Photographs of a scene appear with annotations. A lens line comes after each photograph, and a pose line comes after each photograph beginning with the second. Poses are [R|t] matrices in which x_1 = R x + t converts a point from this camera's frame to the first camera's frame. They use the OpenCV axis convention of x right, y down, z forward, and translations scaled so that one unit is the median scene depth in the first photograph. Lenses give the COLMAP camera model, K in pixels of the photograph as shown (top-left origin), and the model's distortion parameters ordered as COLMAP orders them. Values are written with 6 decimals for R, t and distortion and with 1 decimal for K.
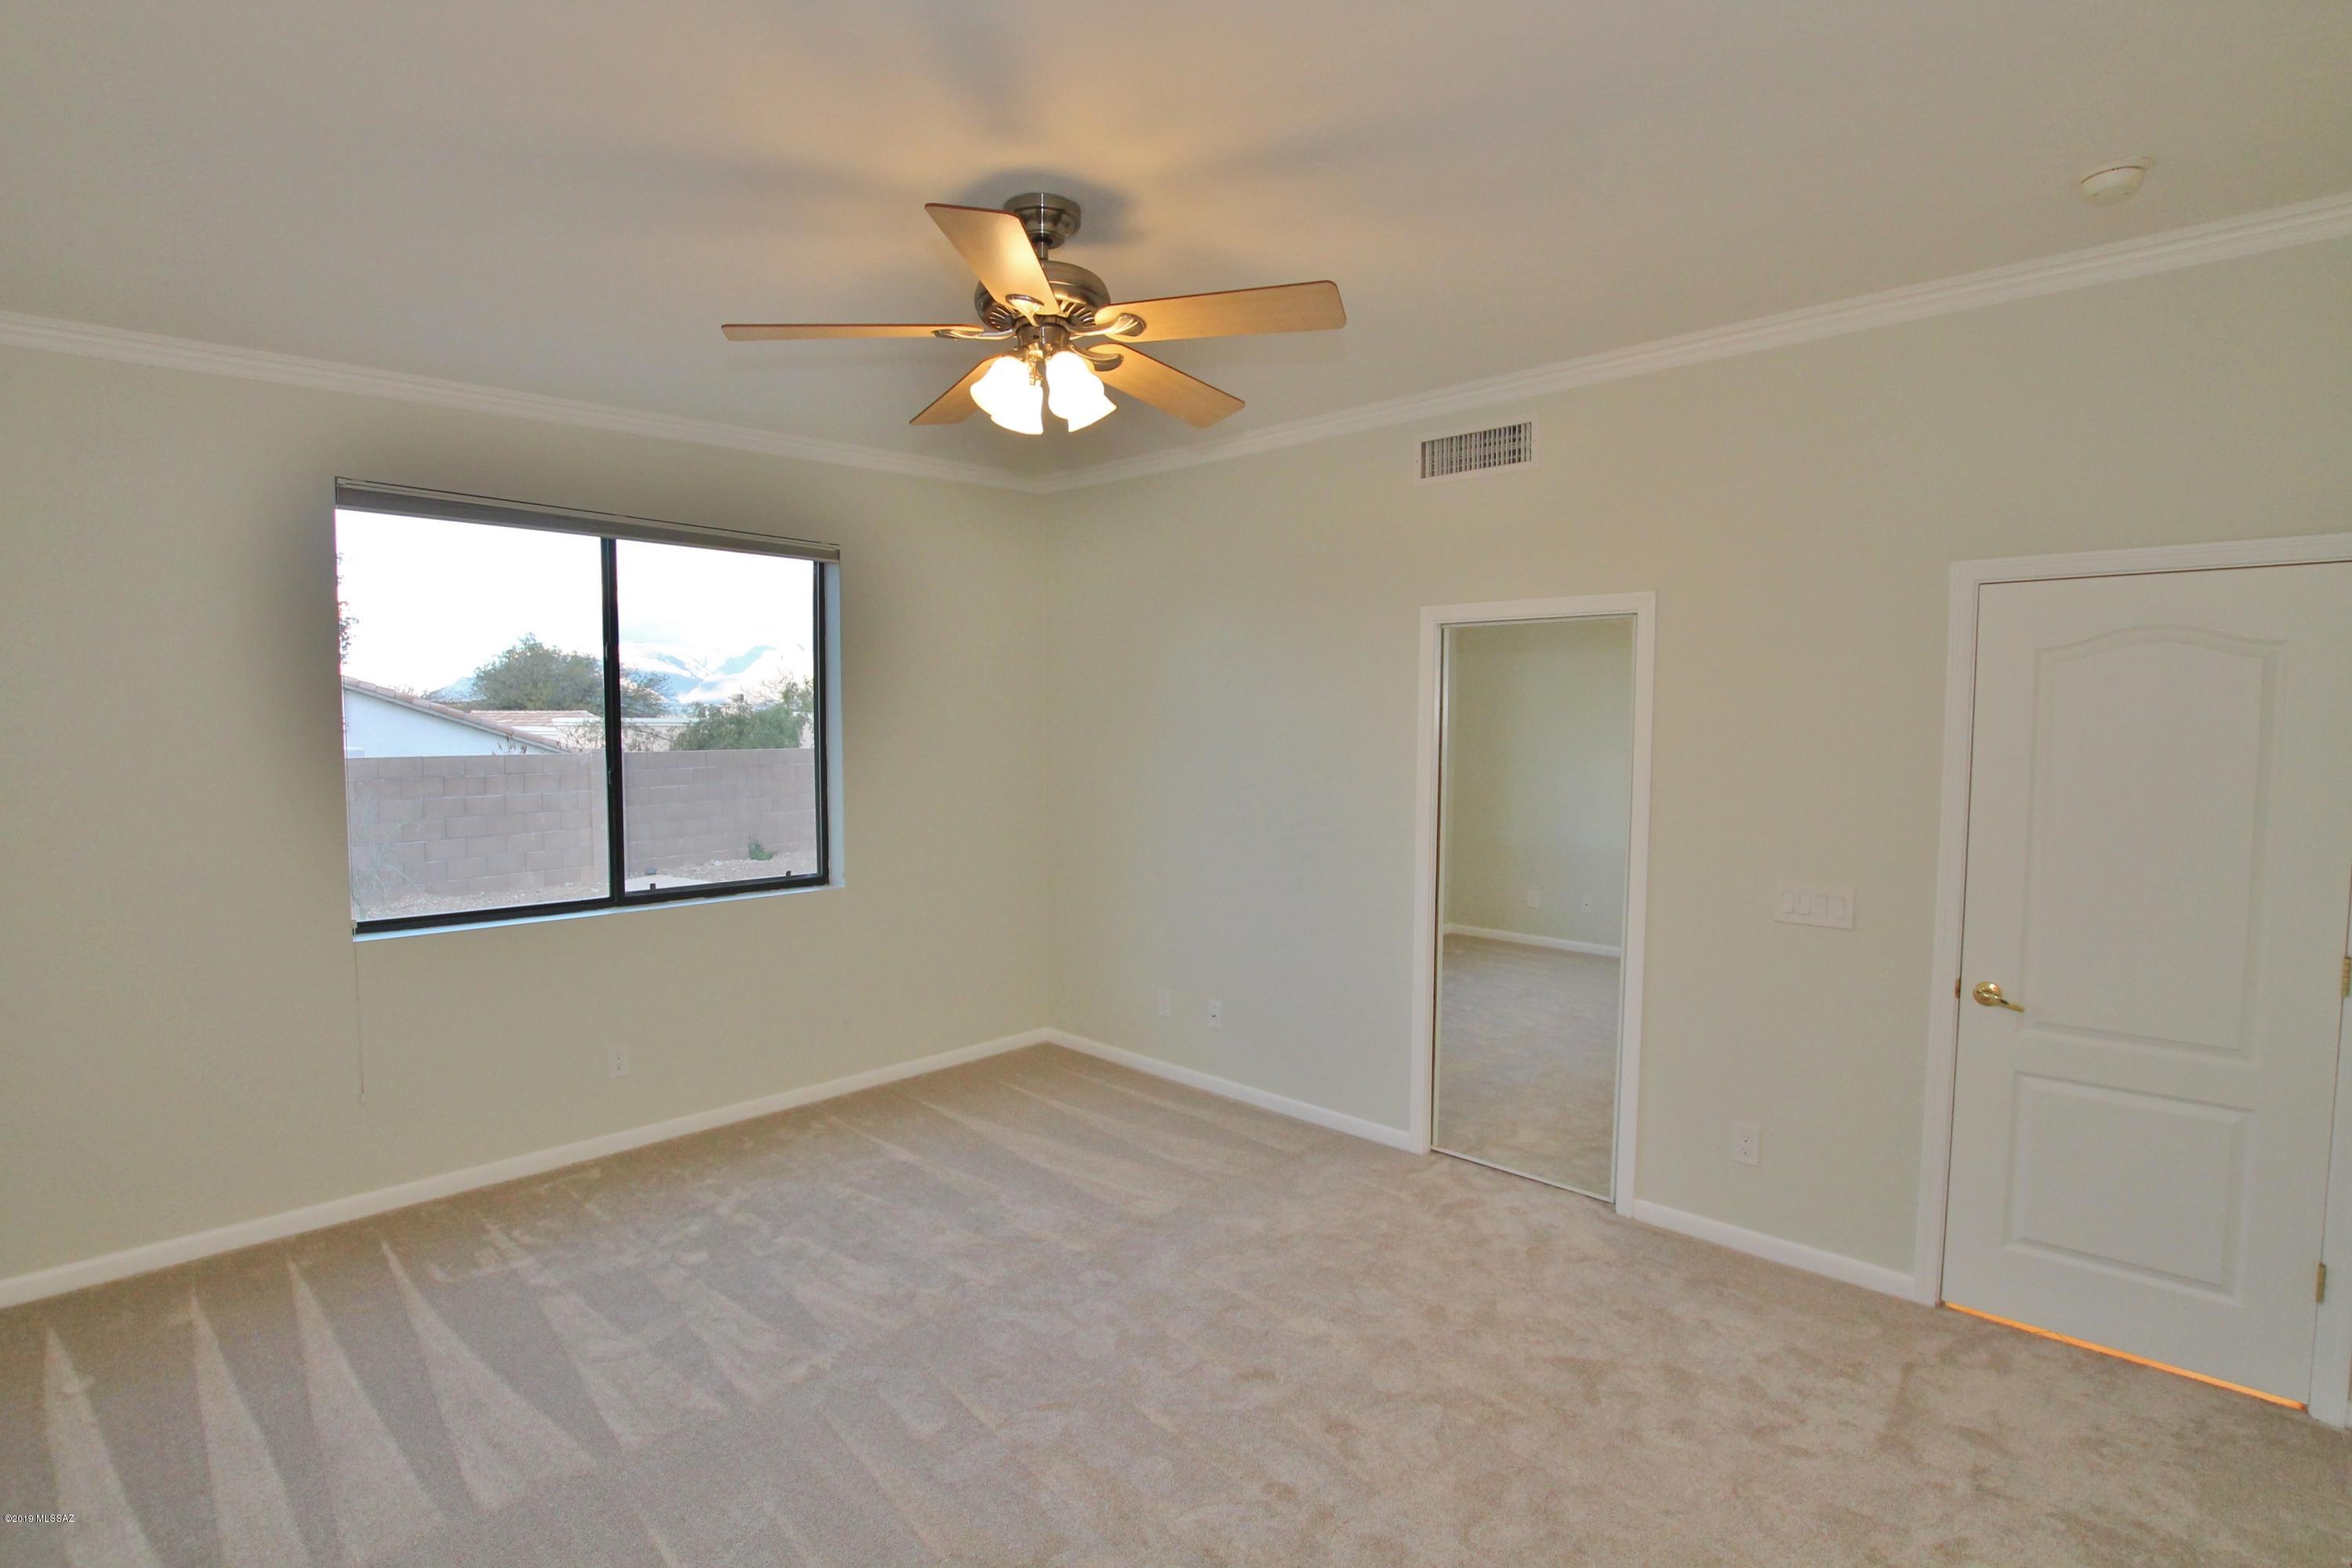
lens RADIAL K [[1108.0, 0, 1174.1], [0, 1108.0, 769.1], [0, 0, 1]] dist [-0.016581, -0.000556]
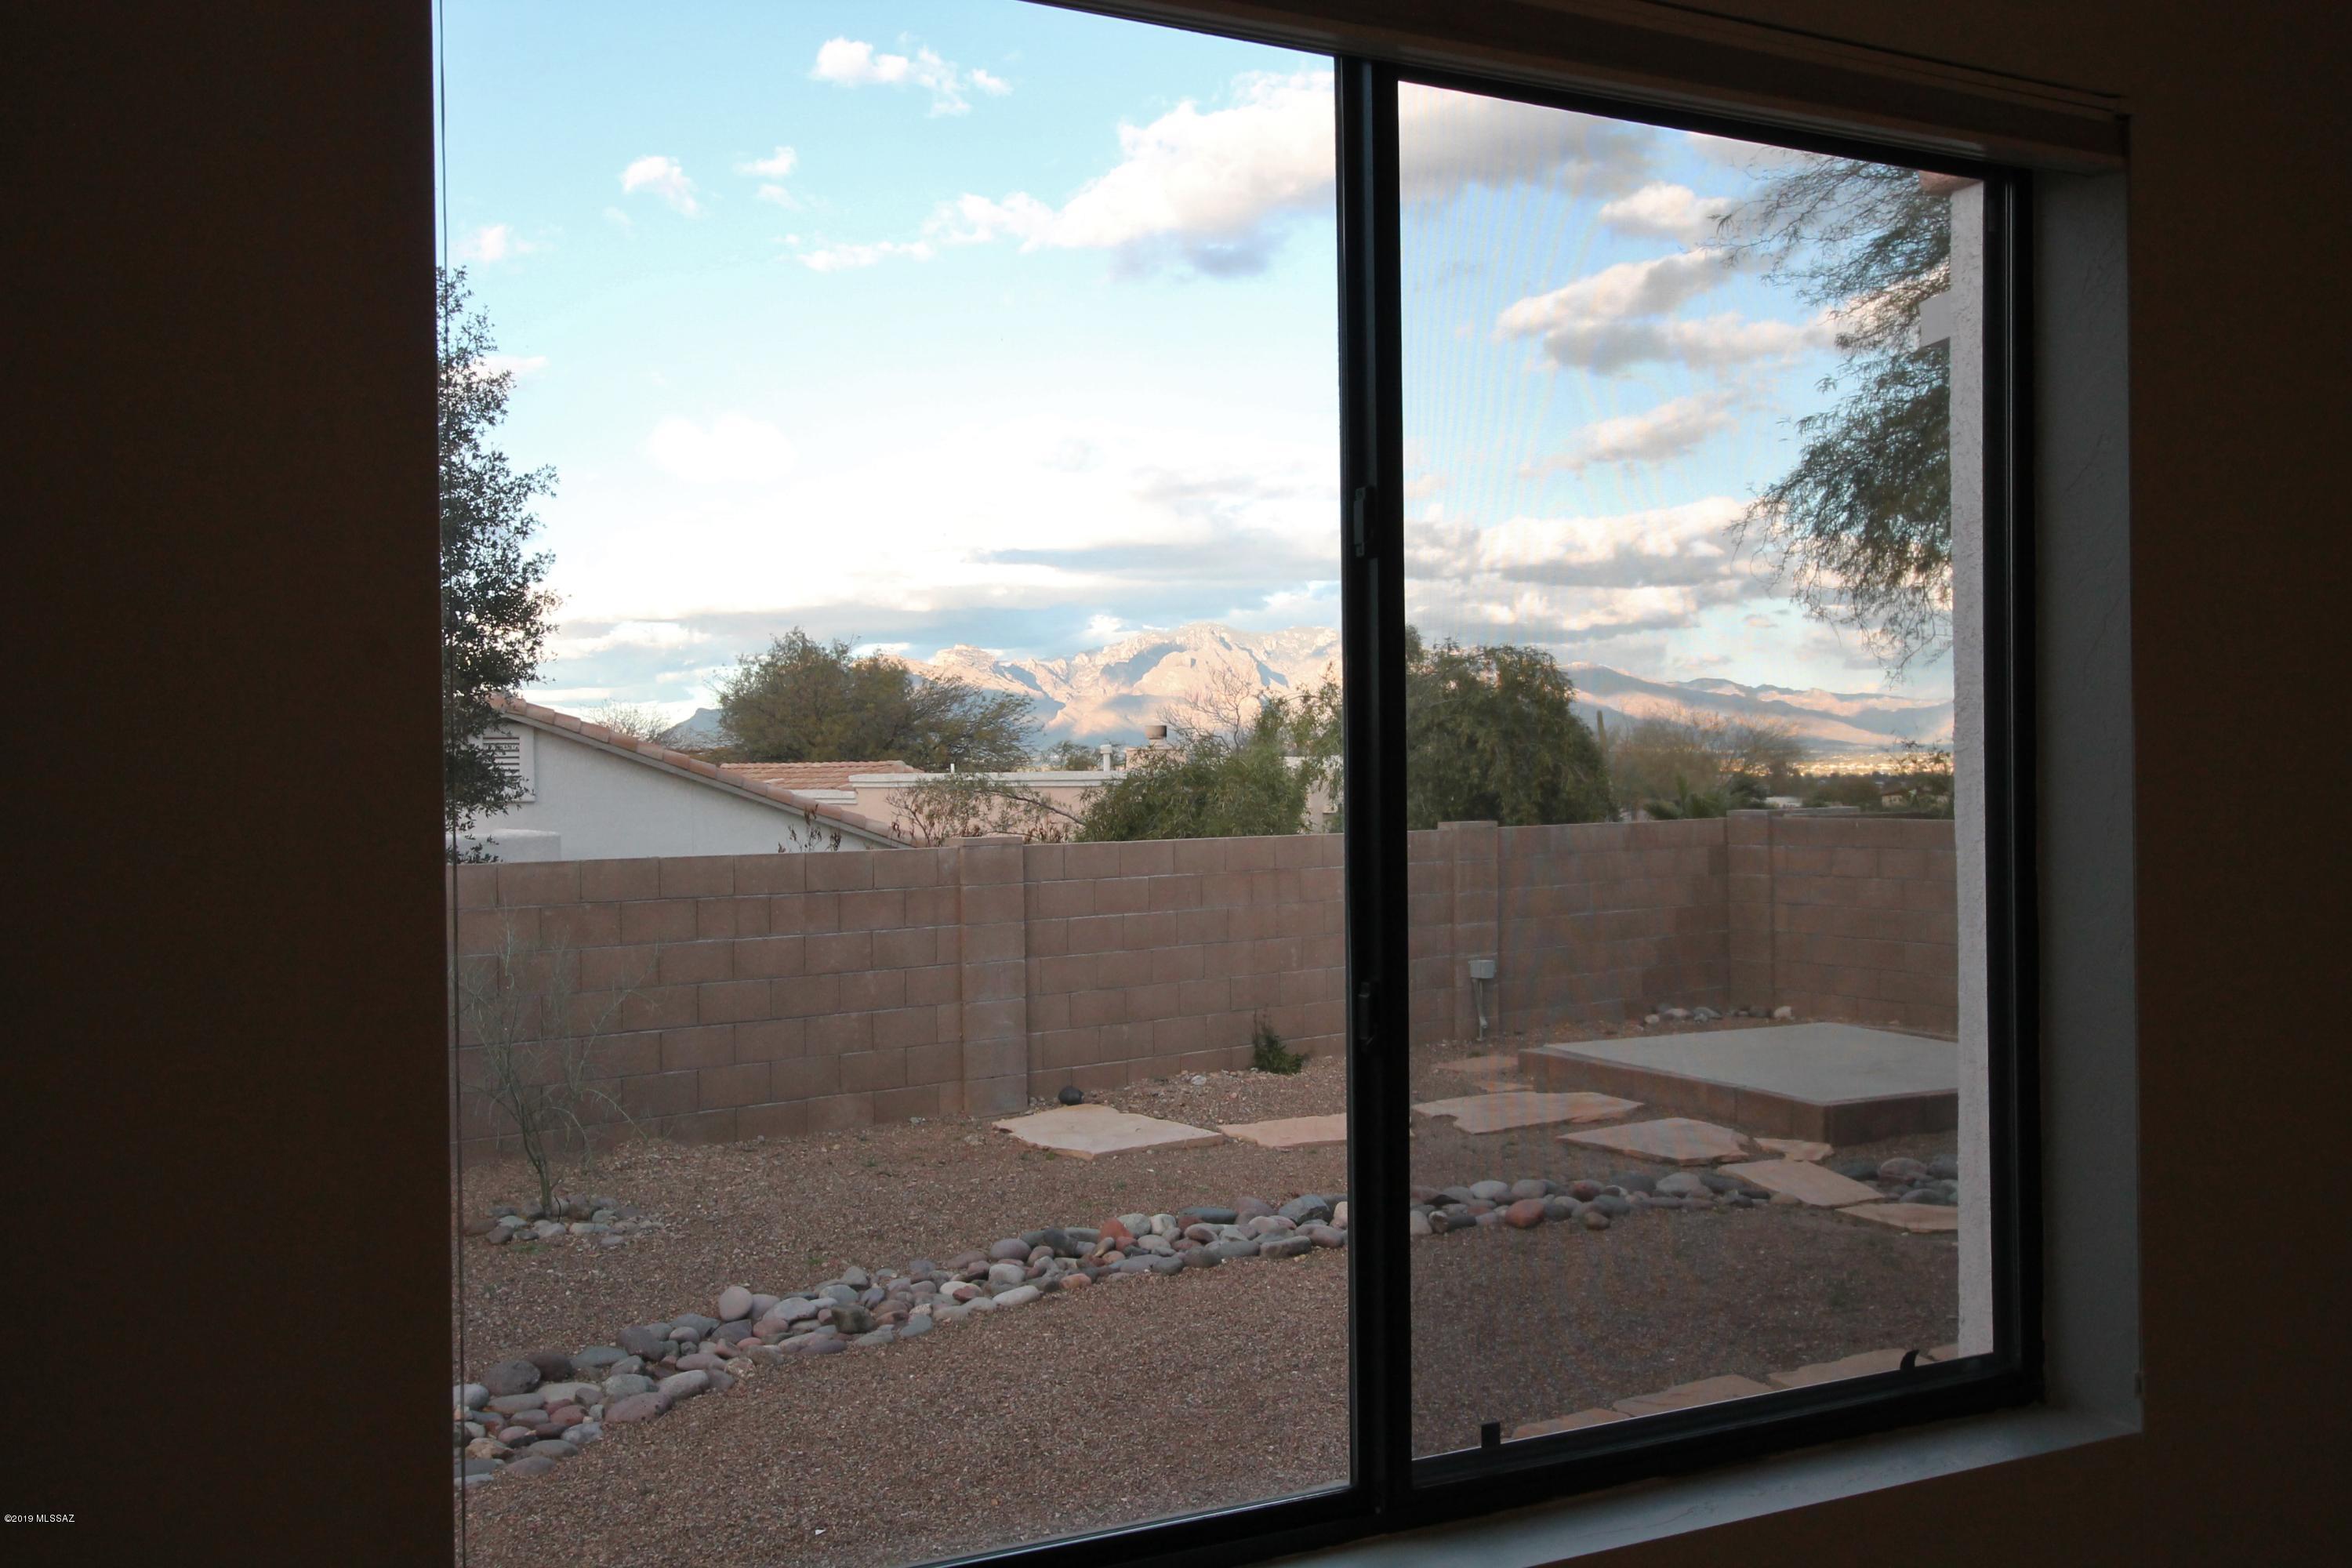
lens RADIAL K [[1994.0, 0, 1176.6], [0, 1994.0, 789.8], [0, 0, 1]] dist [0.002978, 0.000791]
pose [[0.943734, -0.011863, -0.330493, -0.122899], [0.001075, 0.999461, -0.032804, -0.009126], [0.330704, 0.030603, 0.943238, 0.169915]]
